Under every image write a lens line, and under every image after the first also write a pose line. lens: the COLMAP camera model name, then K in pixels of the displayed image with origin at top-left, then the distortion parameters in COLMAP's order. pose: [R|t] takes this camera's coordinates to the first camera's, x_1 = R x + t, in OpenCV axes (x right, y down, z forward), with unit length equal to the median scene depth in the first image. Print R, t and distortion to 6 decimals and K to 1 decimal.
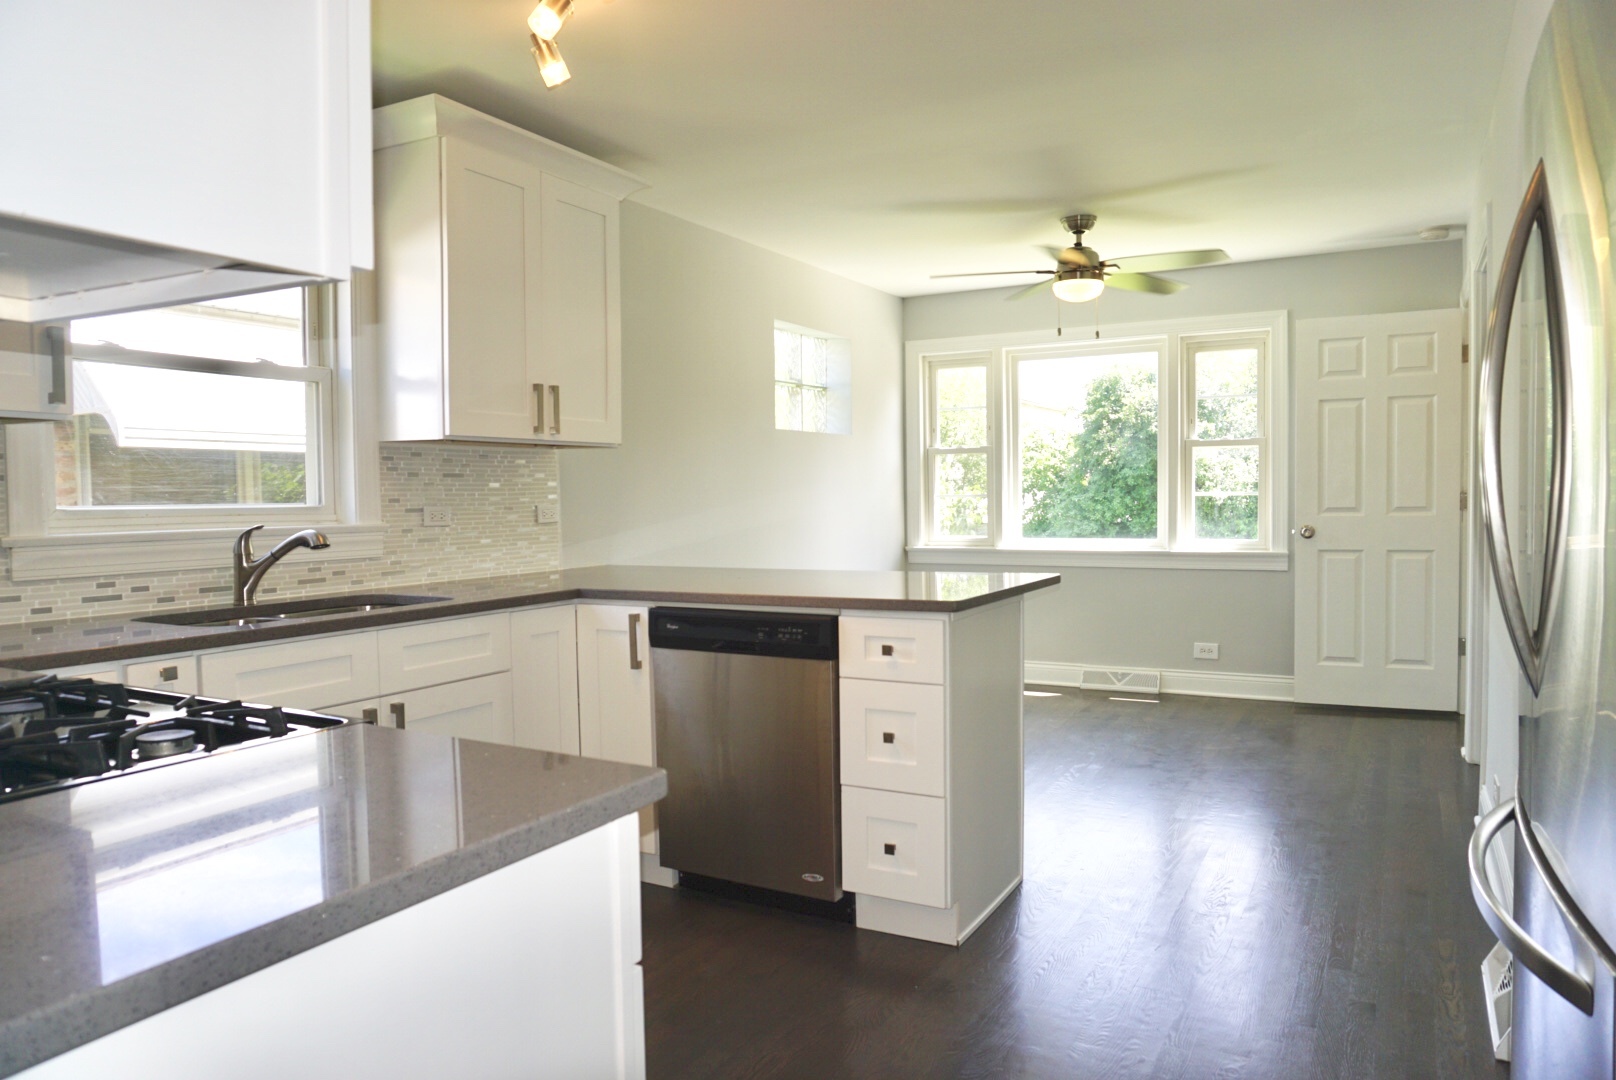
lens RADIAL K [[1098.1, 0, 808.0], [0, 1098.1, 540.0], [0, 0, 1]] dist [-0.068302, 0.075100]
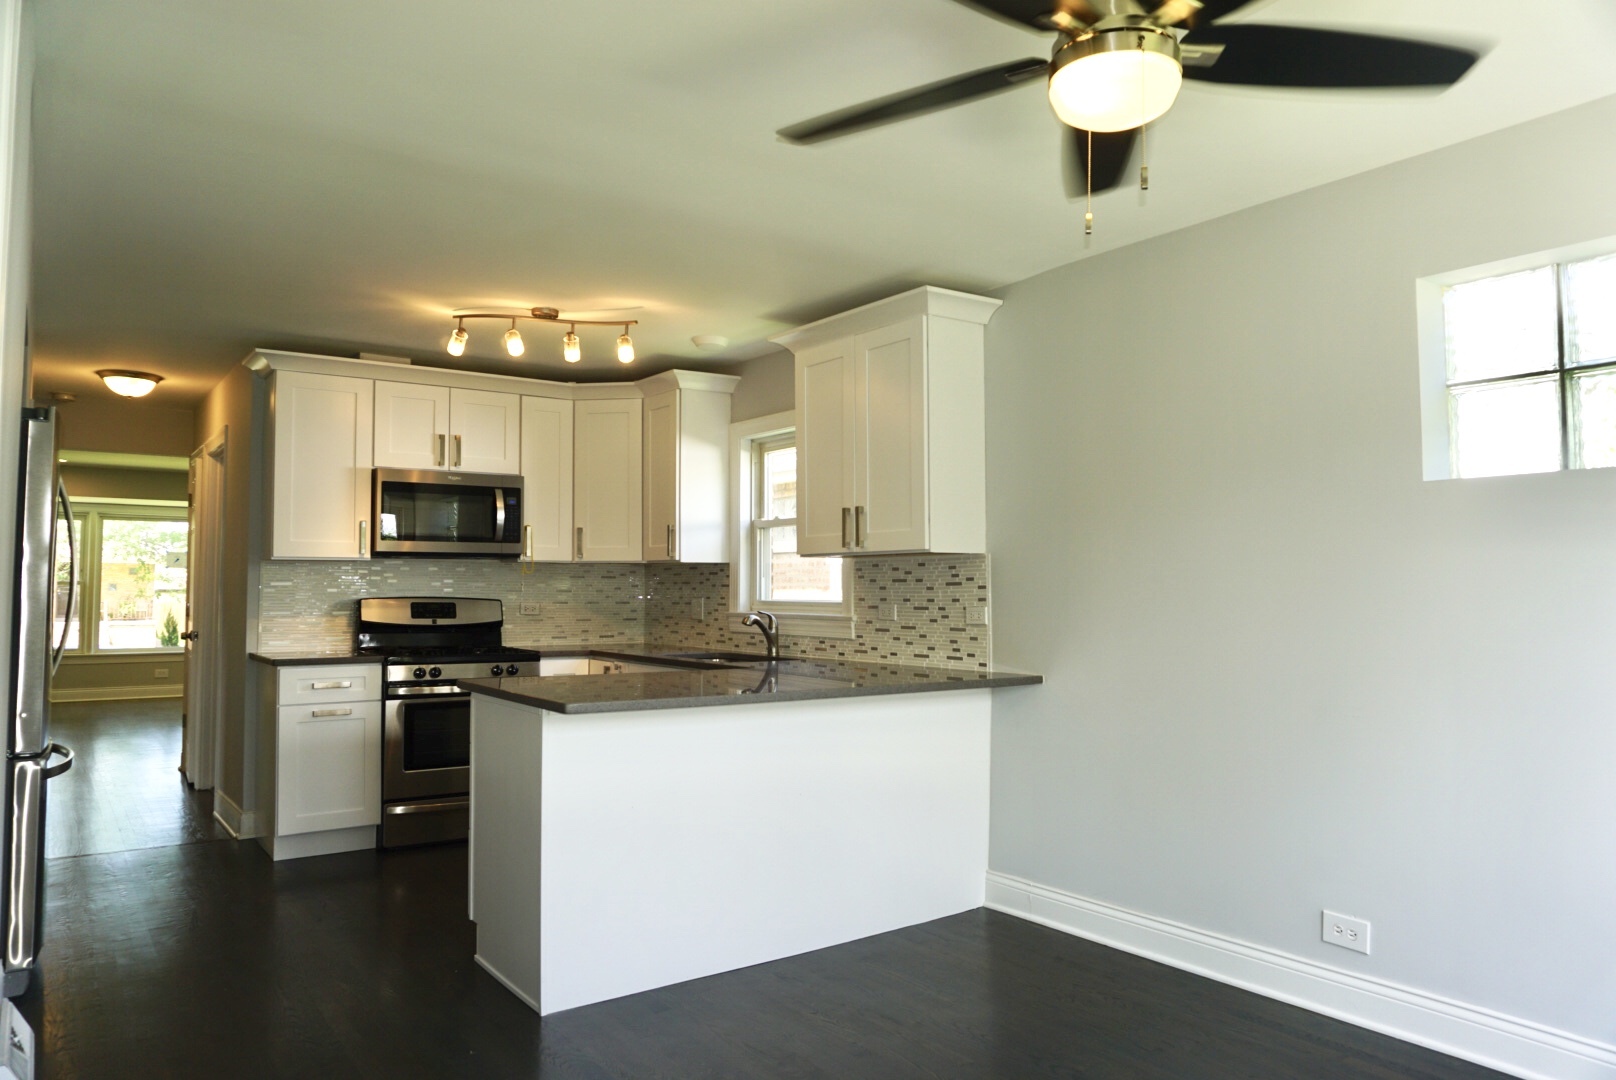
lens RADIAL K [[1131.5, 0, 790.0], [0, 1131.5, 533.0], [0, 0, 1]] dist [0.001410, -0.000042]
pose [[-0.455469, -0.042942, -0.889215, 0.950805], [-0.041220, 0.998782, -0.027119, -0.078108], [0.889297, 0.024302, -0.456684, 1.573728]]
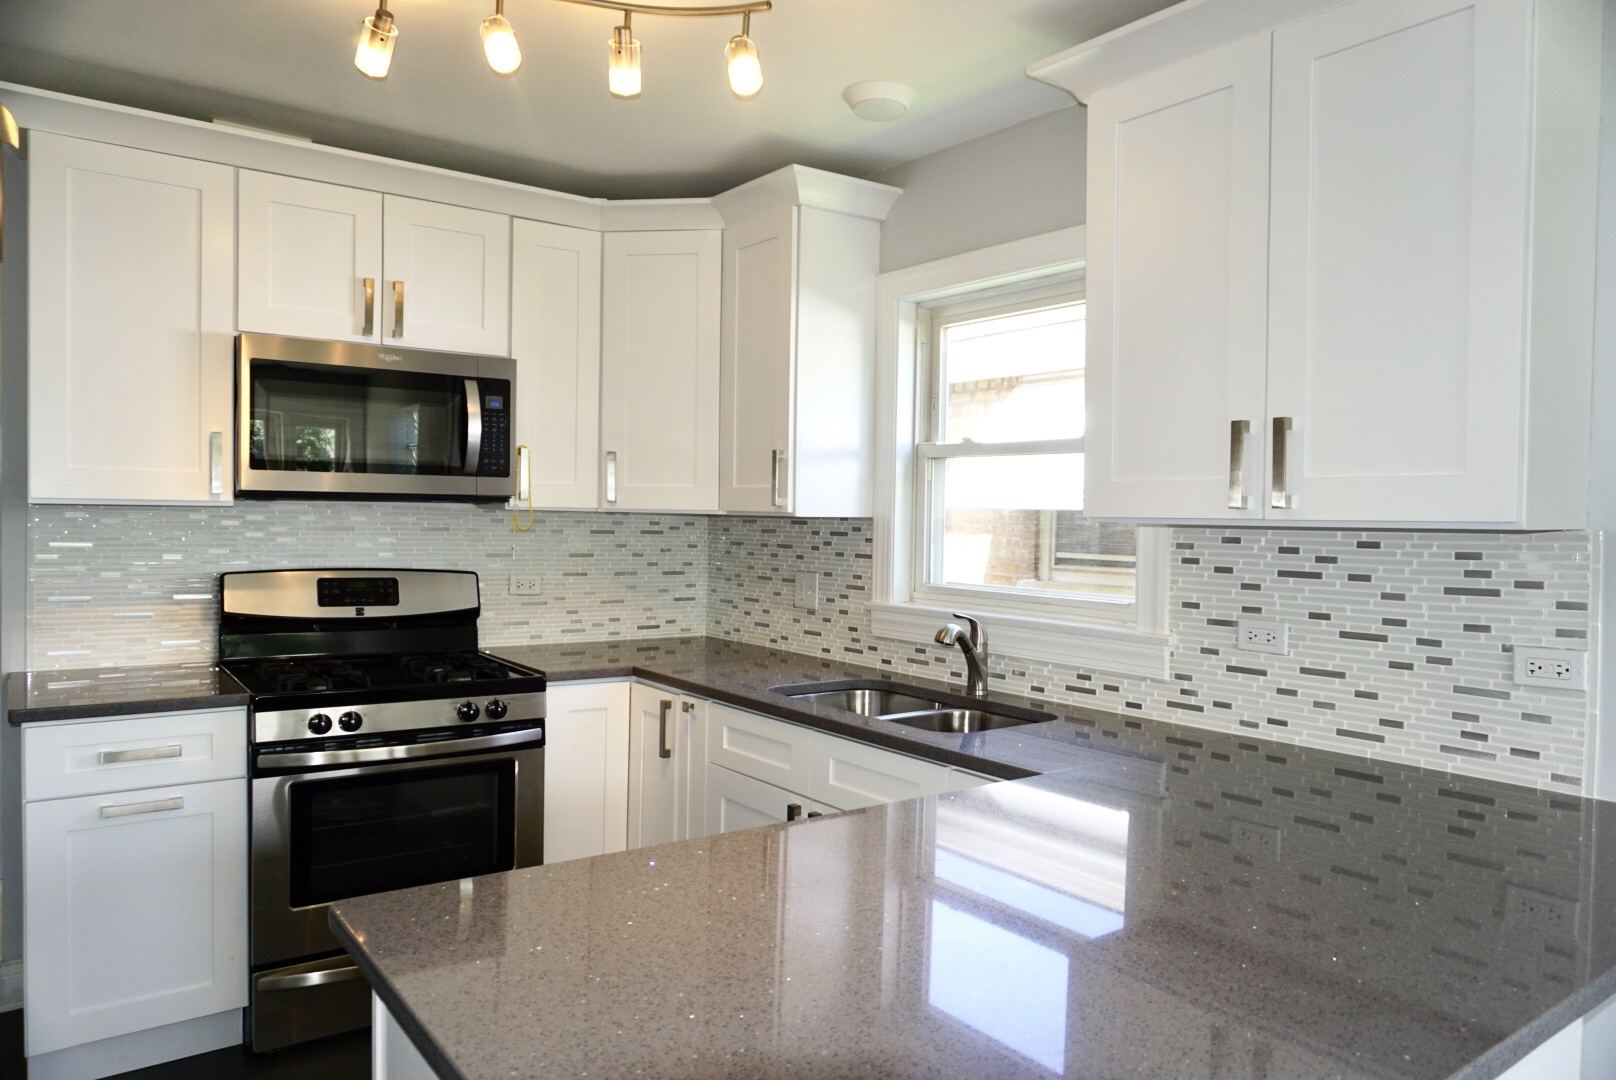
lens RADIAL K [[1098.1, 0, 808.0], [0, 1098.1, 540.0], [0, 0, 1]] dist [-0.068302, 0.075100]
pose [[-0.422690, 0.014915, -0.906152, 0.365135], [-0.058687, 0.997315, 0.043791, -0.094562], [0.904372, 0.071689, -0.420680, 1.067300]]
